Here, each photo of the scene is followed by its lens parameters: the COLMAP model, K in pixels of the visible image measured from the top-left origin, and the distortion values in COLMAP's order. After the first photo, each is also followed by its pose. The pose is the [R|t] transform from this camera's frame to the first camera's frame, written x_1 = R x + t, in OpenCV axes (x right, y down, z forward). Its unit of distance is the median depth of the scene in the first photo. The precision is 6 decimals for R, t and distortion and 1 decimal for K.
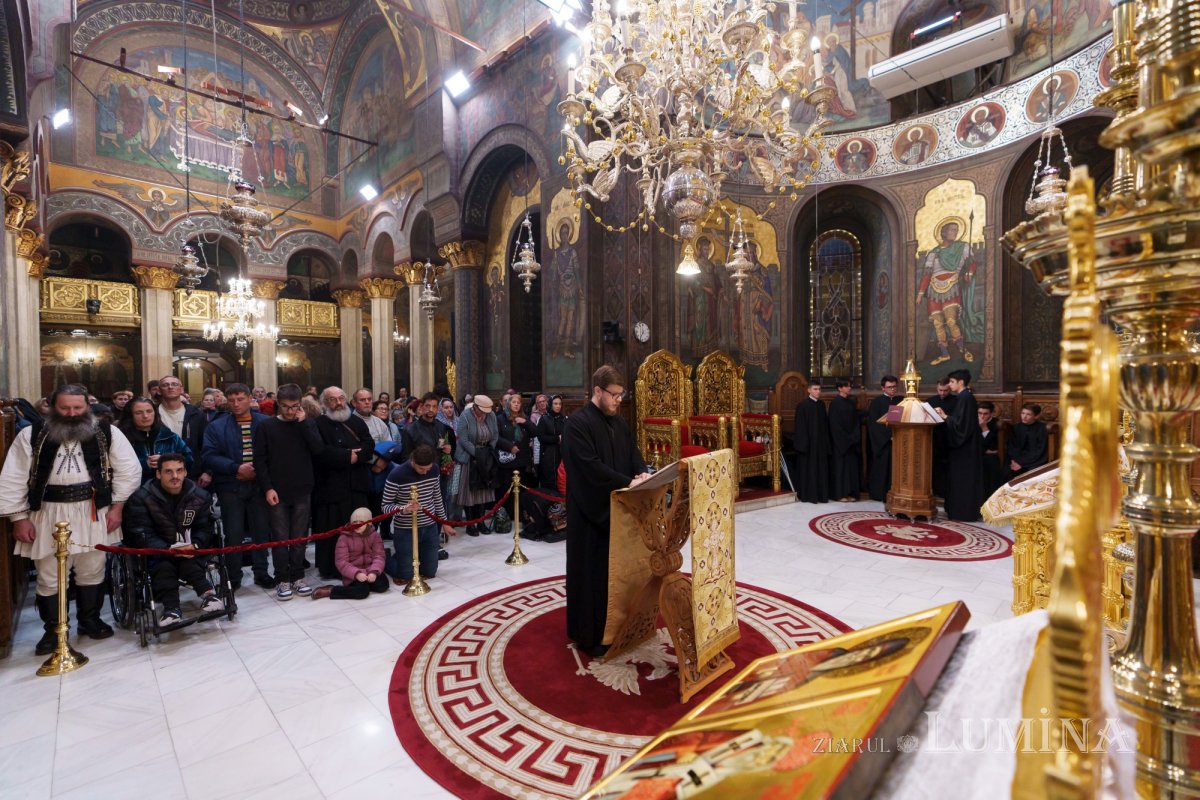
lens RADIAL K [[536.6, 0, 597.2], [0, 536.6, 398.0], [0, 0, 1]] dist [-0.010258, 0.004145]
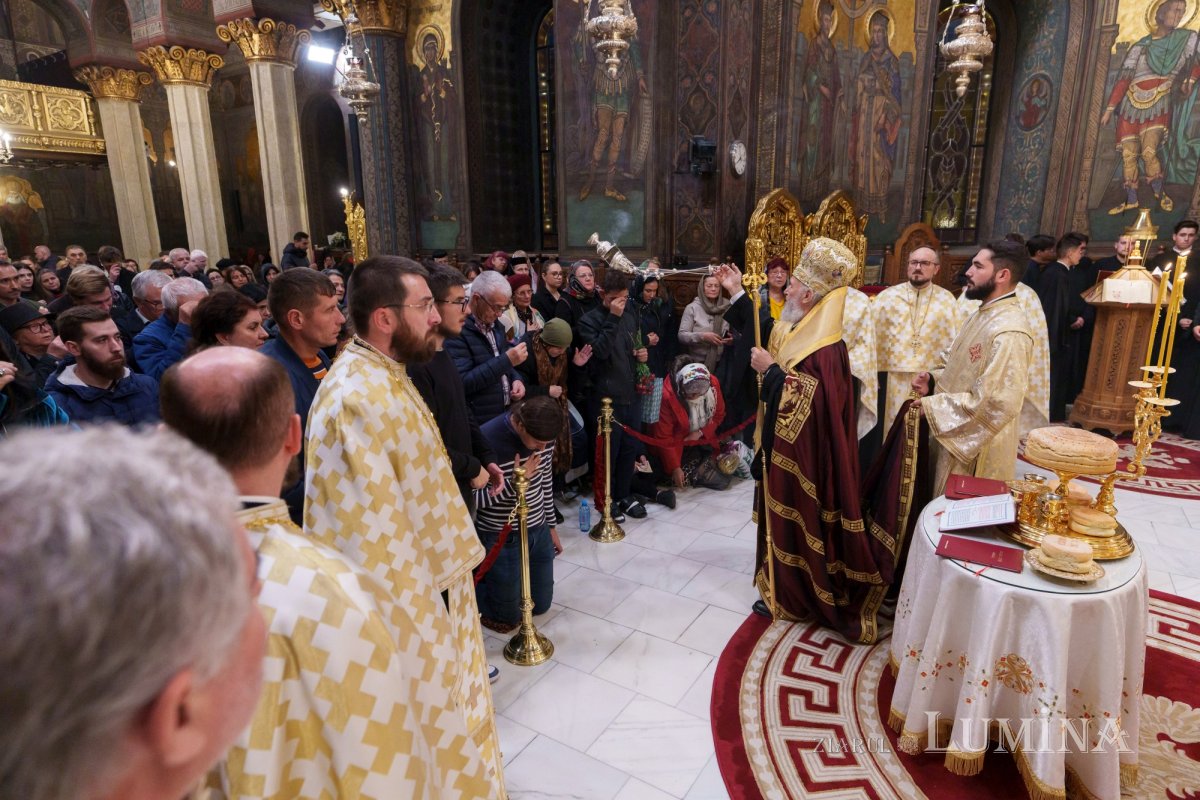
lens RADIAL K [[680.8, 0, 593.7], [0, 680.8, 396.4], [0, 0, 1]] dist [-0.002590, 0.002616]
pose [[0.974506, -0.053639, 0.217856, -0.275704], [0.005354, 0.976285, 0.216423, -0.025822], [-0.224298, -0.209739, 0.951683, 0.236694]]
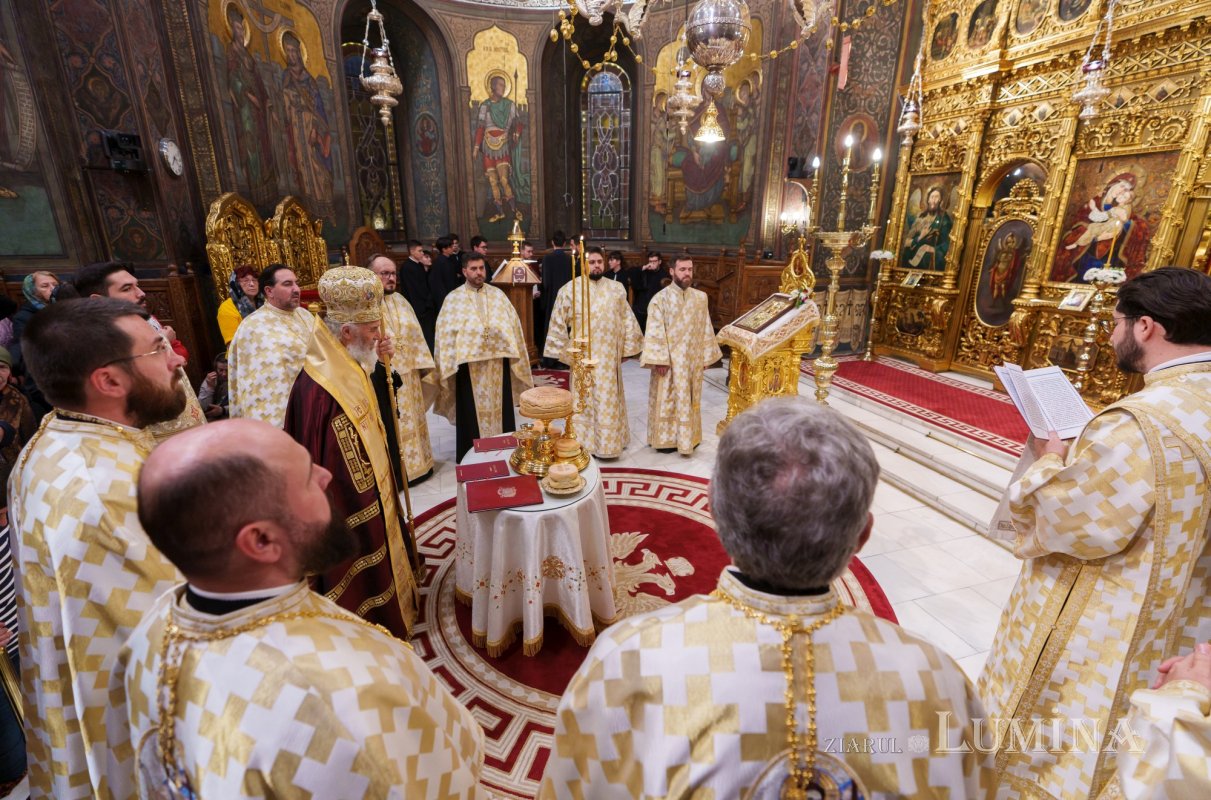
lens RADIAL K [[547.1, 0, 602.7], [0, 547.1, 396.7], [0, 0, 1]] dist [-0.005834, 0.001308]
pose [[0.464466, -0.255891, 0.847815, -0.282394], [0.007761, 0.958484, 0.285042, -0.039044], [-0.885557, -0.125813, 0.447169, 0.286160]]
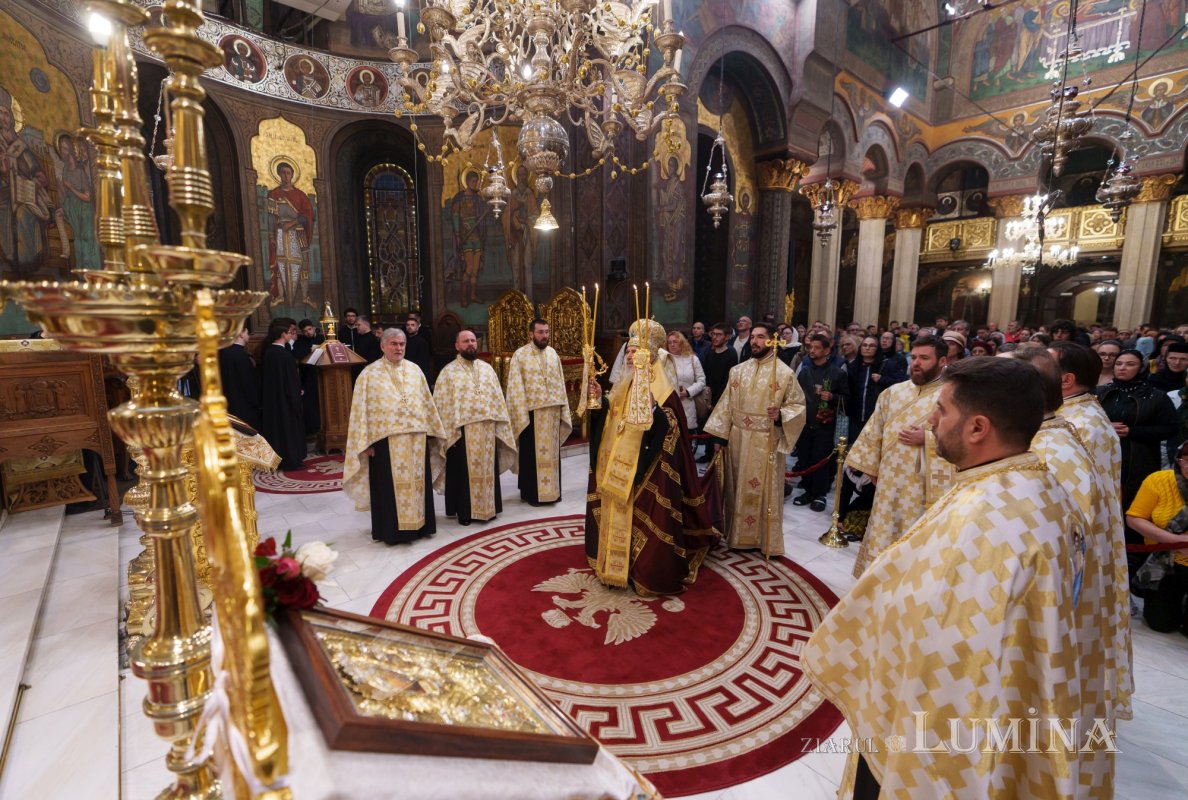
lens RADIAL K [[540.1, 0, 582.8], [0, 540.1, 396.4], [0, 0, 1]] dist [-0.001984, -0.000003]
pose [[-0.073570, 0.159580, -0.984440, 0.468869], [-0.016430, 0.986787, 0.161188, -0.036294], [0.997155, 0.028033, -0.069976, 0.453270]]
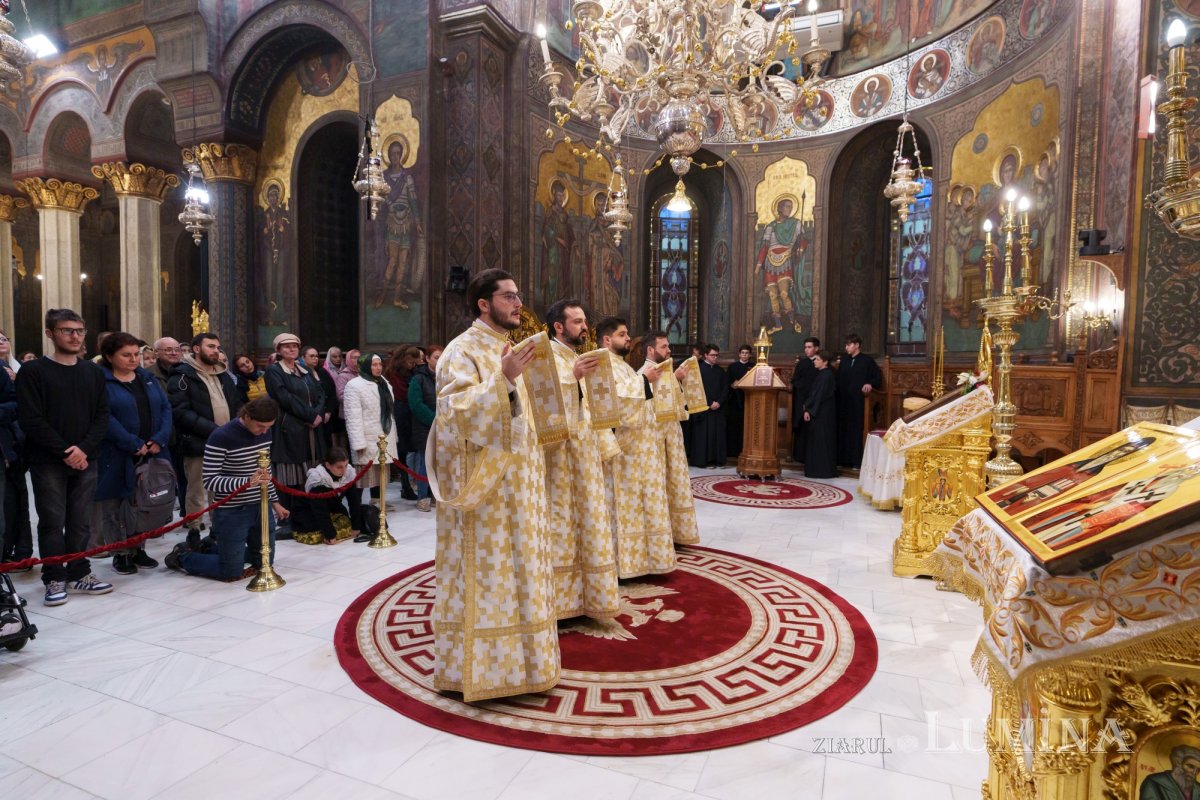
lens RADIAL K [[631.9, 0, 596.9], [0, 631.9, 397.7], [0, 0, 1]] dist [-0.005431, 0.003072]
pose [[0.919420, 0.002572, 0.393270, -0.167116], [-0.014831, 0.999494, 0.028135, 0.032055], [-0.392998, -0.031701, 0.918993, -0.005242]]
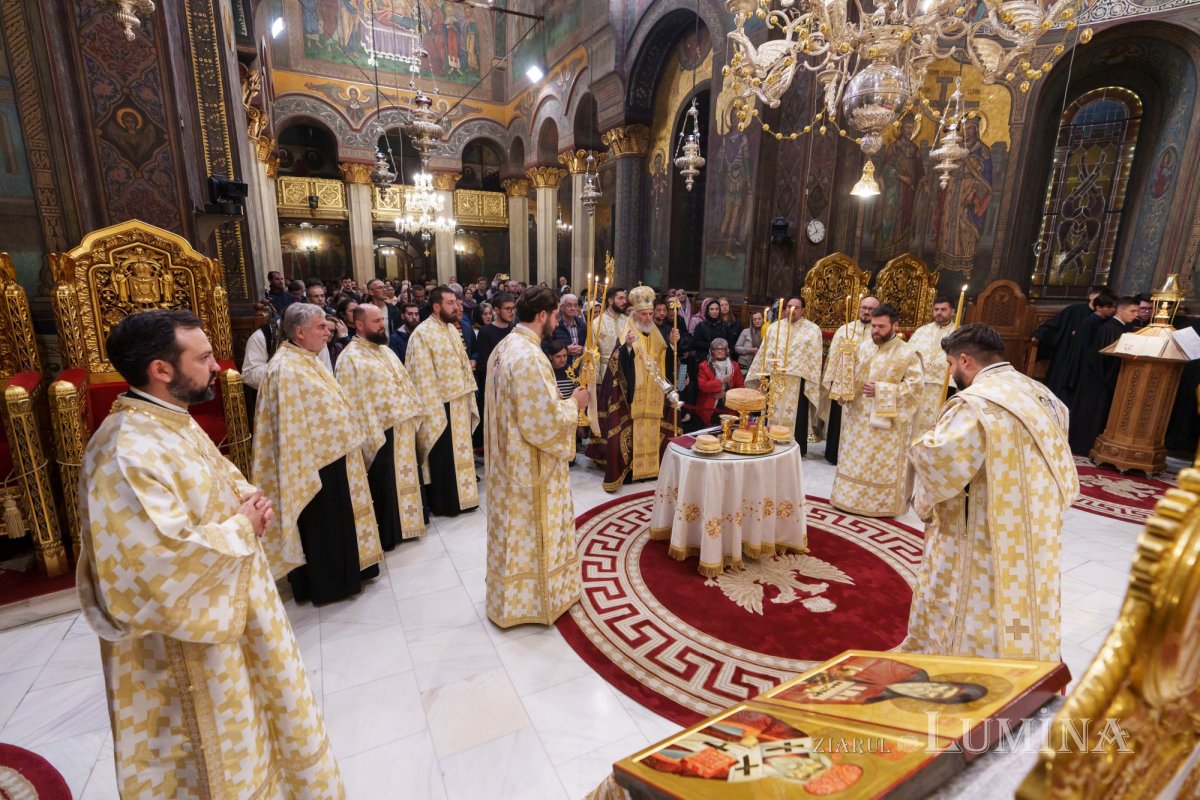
lens RADIAL K [[545.5, 0, 594.7], [0, 545.5, 396.2], [0, 0, 1]] dist [-0.010515, 0.004803]
pose [[0.955838, 0.087358, -0.280609, 0.010220], [-0.028579, 0.977904, 0.207091, -0.032621], [0.292500, -0.189926, 0.937215, -0.011457]]
